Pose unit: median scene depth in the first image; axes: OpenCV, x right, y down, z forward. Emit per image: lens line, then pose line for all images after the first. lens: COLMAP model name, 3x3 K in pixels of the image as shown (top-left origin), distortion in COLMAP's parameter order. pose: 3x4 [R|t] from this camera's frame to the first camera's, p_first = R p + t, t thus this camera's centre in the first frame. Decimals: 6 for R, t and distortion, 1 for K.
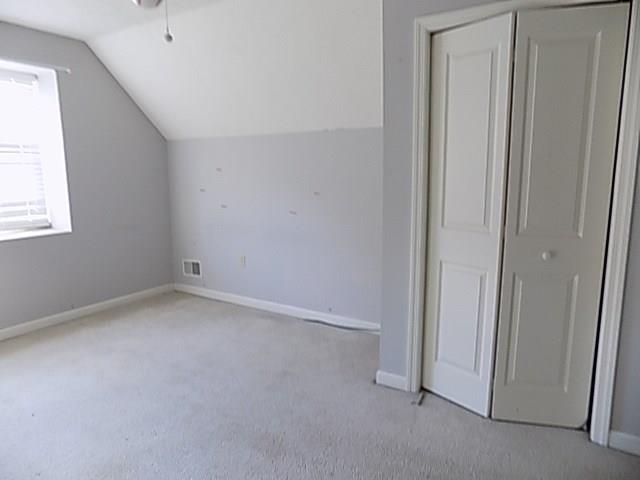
lens RADIAL K [[429.5, 0, 320.0], [0, 429.5, 240.0], [0, 0, 1]] dist [-0.093451, 0.073357]
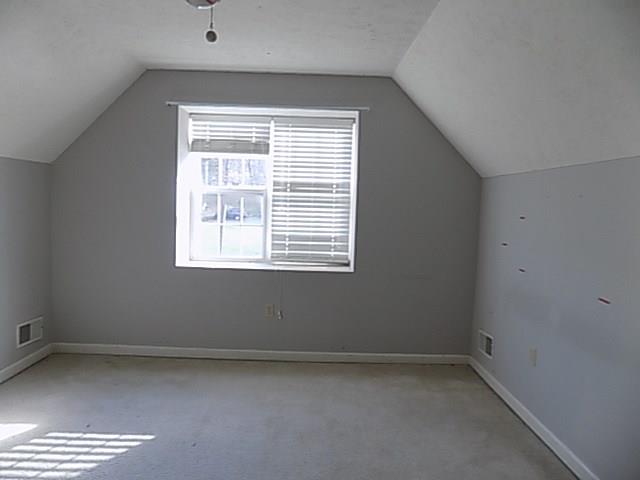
lens RADIAL K [[434.8, 0, 322.0], [0, 434.8, 238.0], [0, 0, 1]] dist [-0.065053, 0.074588]
pose [[0.540089, 0.078082, -0.837978, 0.194440], [-0.167926, 0.985663, -0.016388, -0.066527], [0.824684, 0.149569, 0.545458, 0.366760]]
